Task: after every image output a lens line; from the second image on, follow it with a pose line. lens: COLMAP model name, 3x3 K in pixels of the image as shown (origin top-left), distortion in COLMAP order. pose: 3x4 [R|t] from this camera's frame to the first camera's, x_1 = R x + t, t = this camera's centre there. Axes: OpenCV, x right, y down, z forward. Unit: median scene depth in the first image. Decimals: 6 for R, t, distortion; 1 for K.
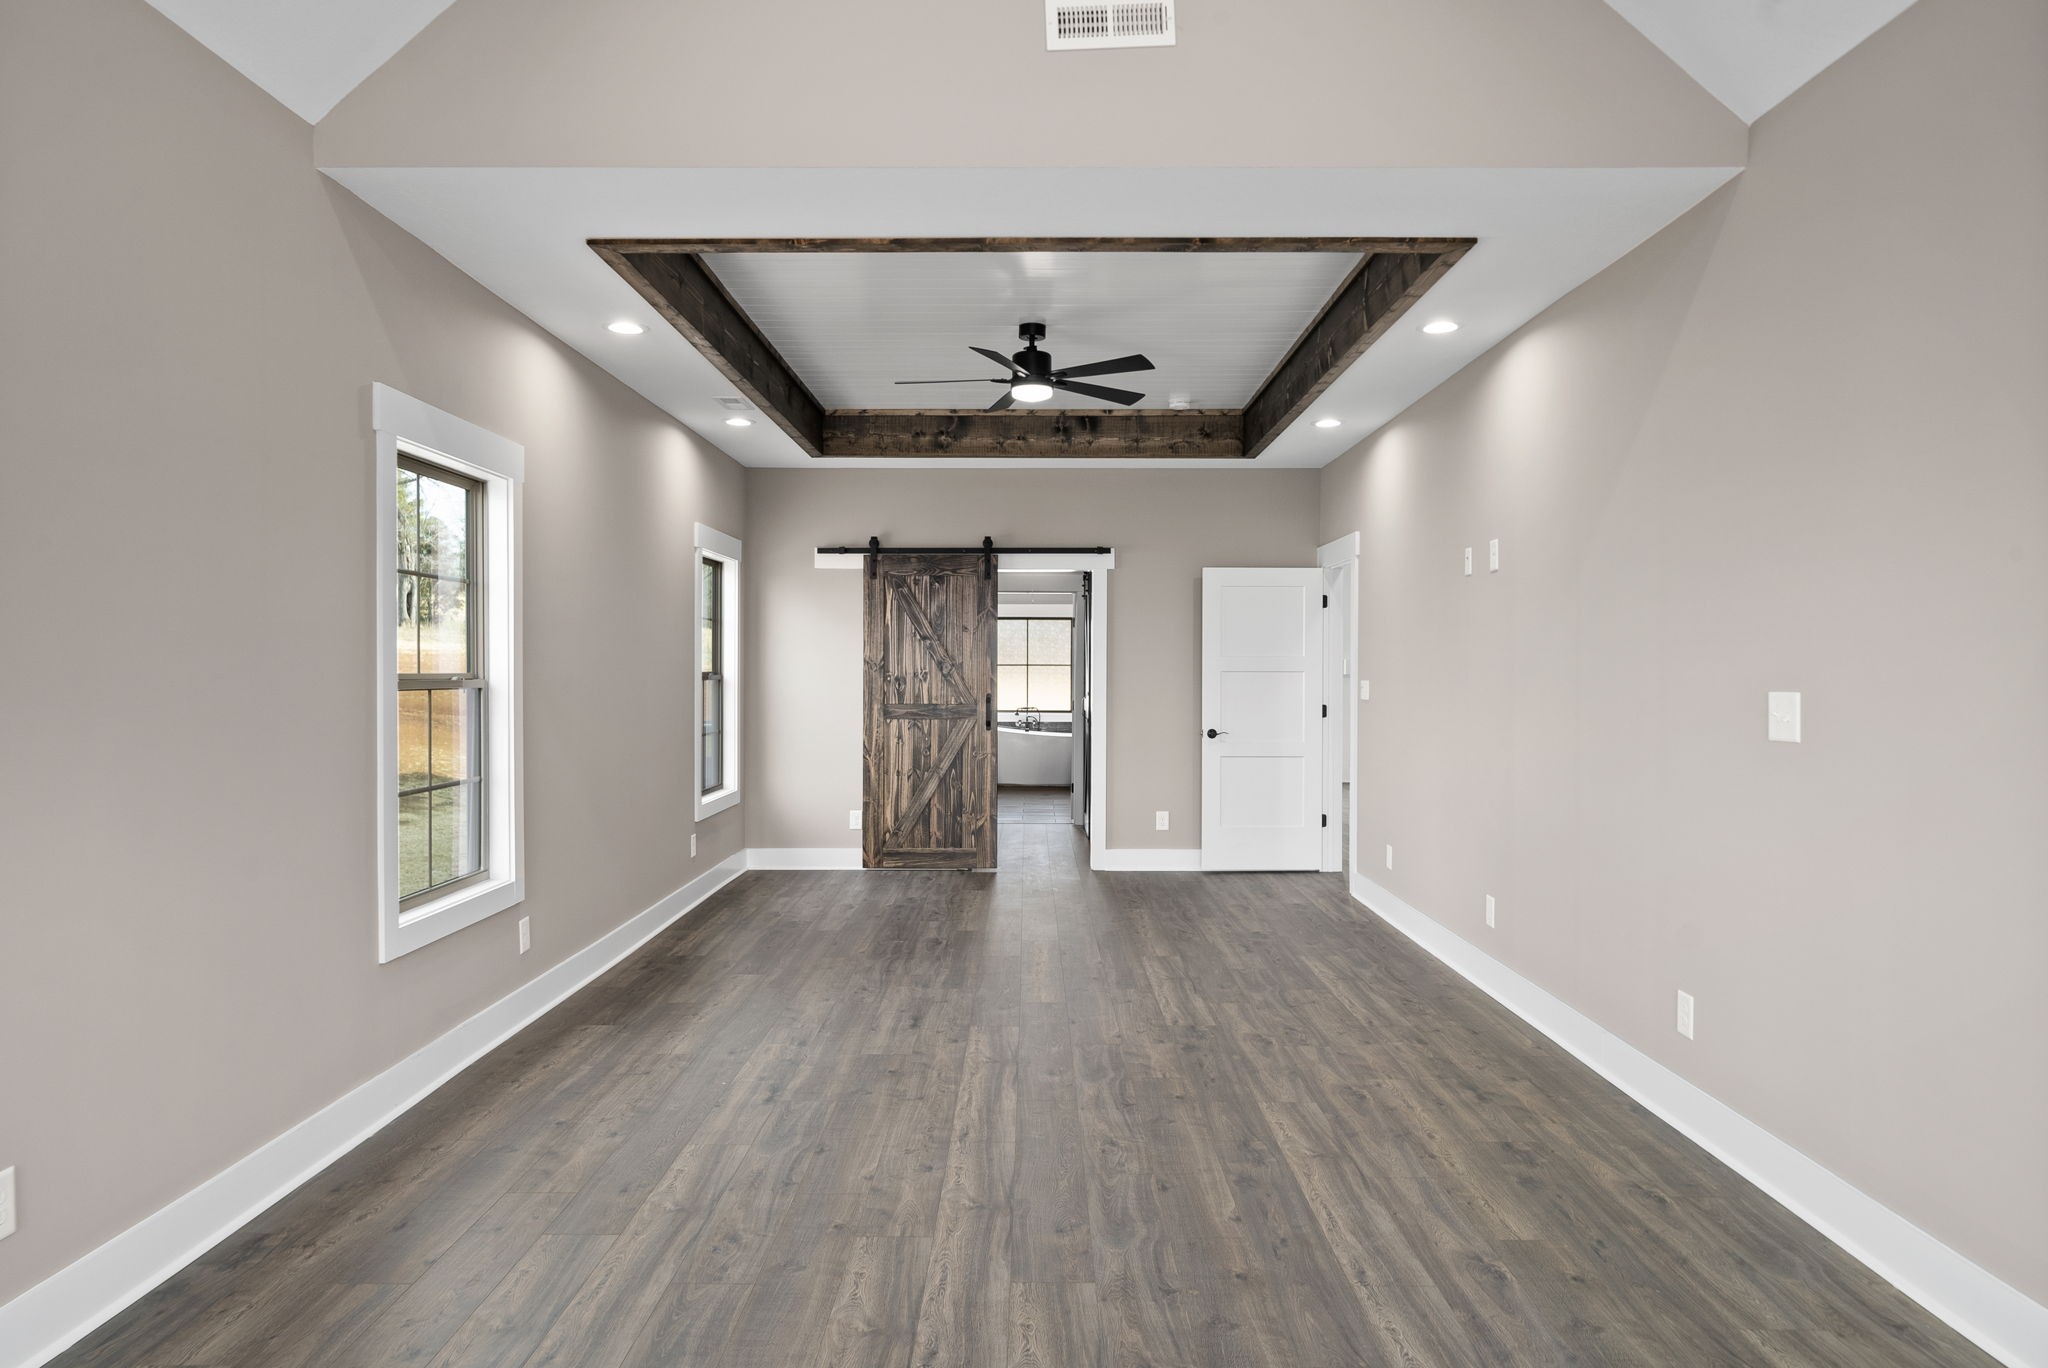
lens RADIAL K [[981.7, 0, 1017.9], [0, 981.7, 691.6], [0, 0, 1]] dist [0.004797, 0.000757]
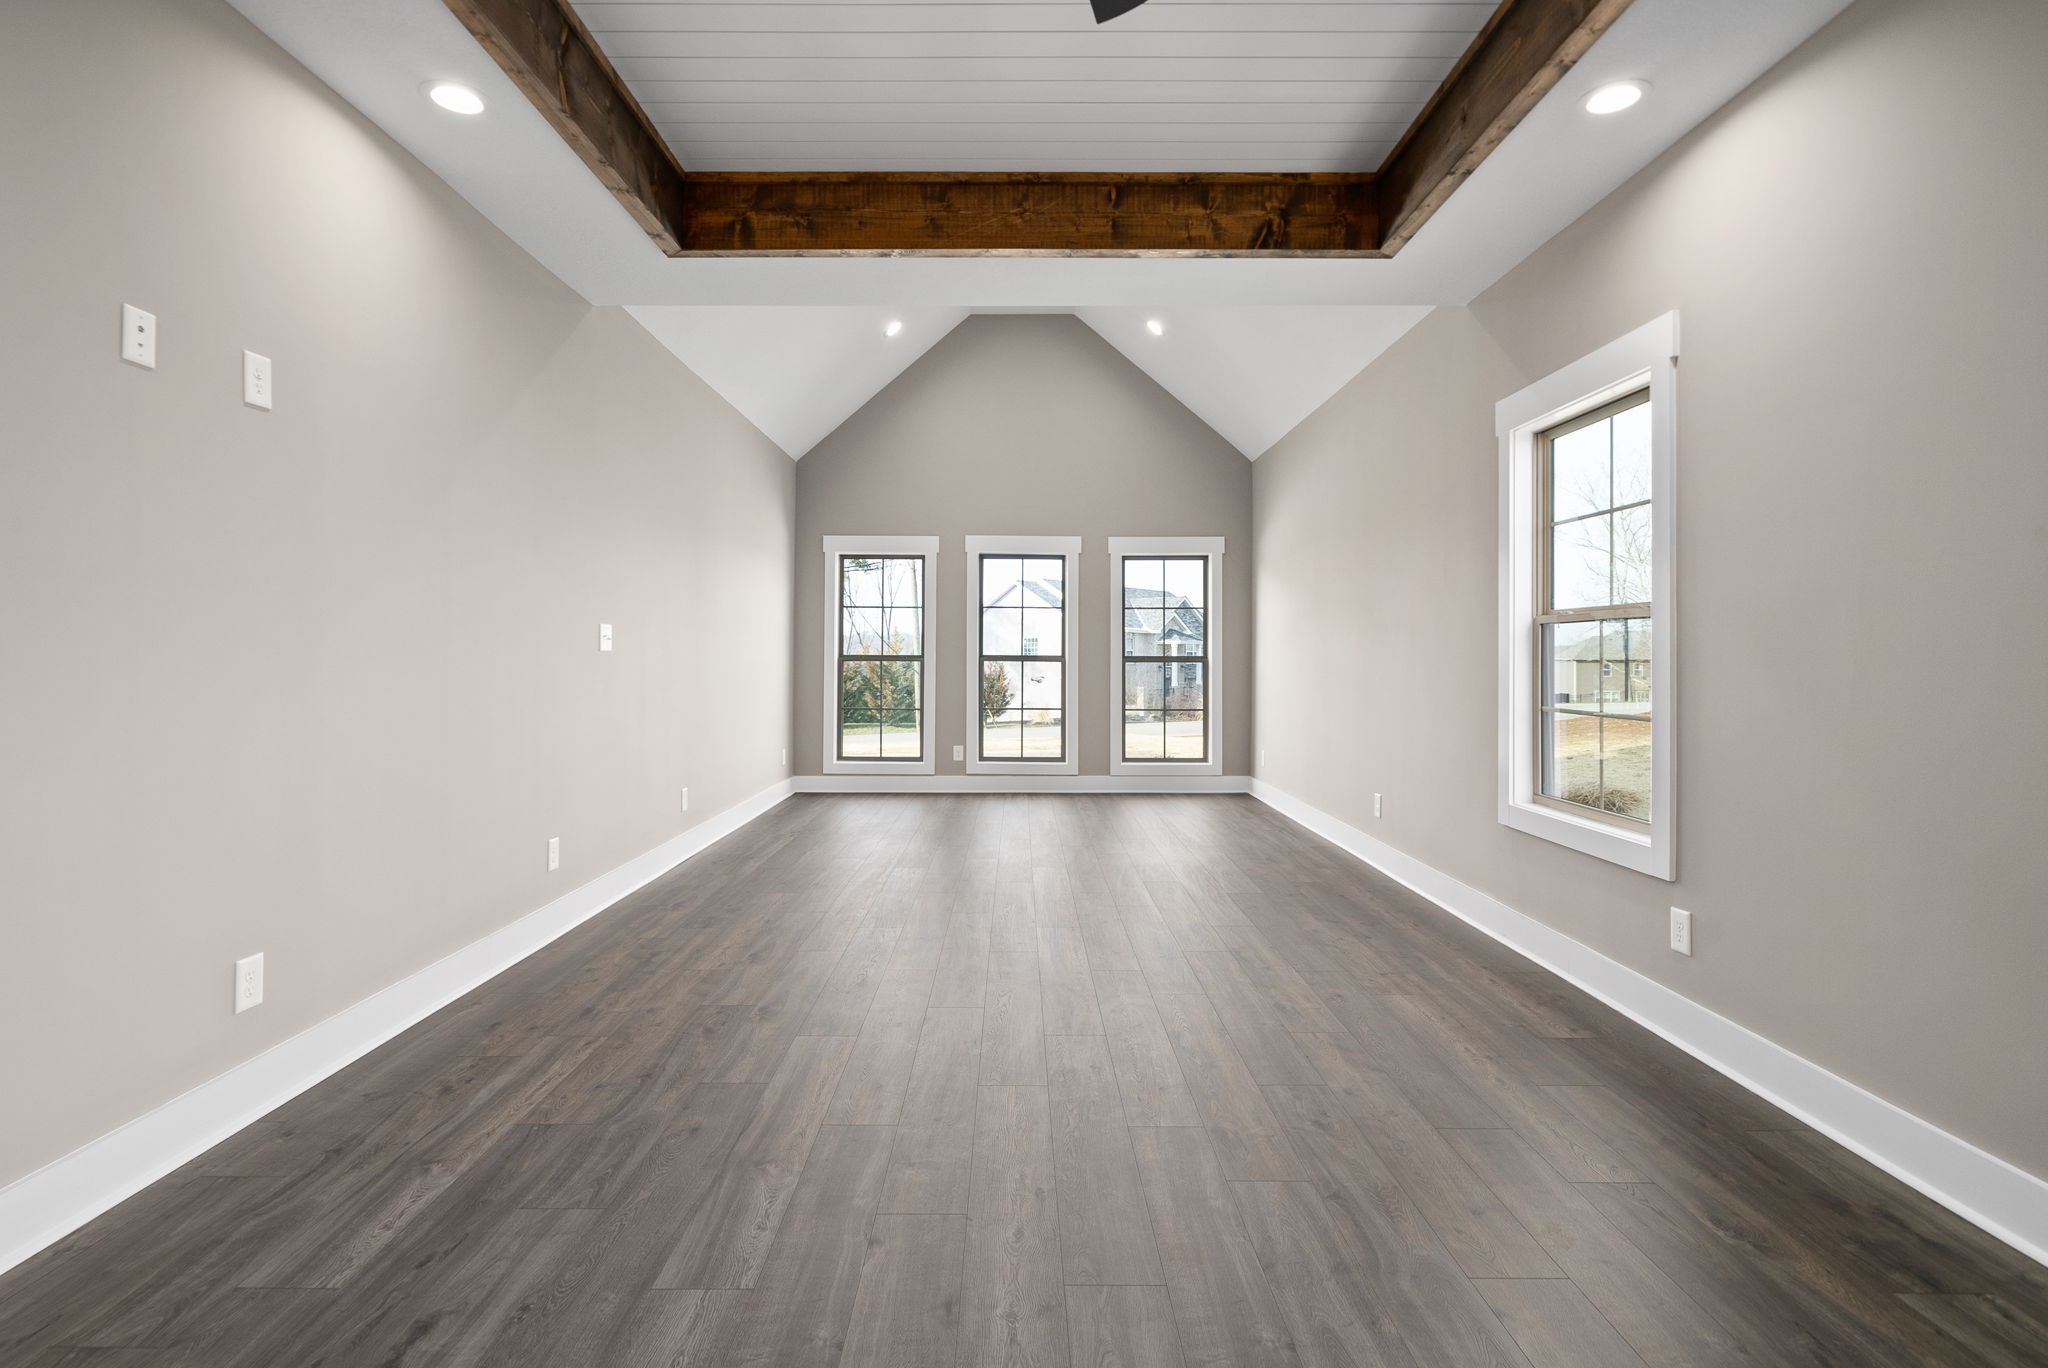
lens RADIAL K [[981.7, 0, 1017.9], [0, 981.7, 691.6], [0, 0, 1]] dist [0.004797, 0.000757]
pose [[-0.999857, -0.004618, -0.016286, 0.034416], [-0.005414, 0.998773, 0.049220, 0.020538], [0.016039, 0.049301, -0.998655, 1.634781]]
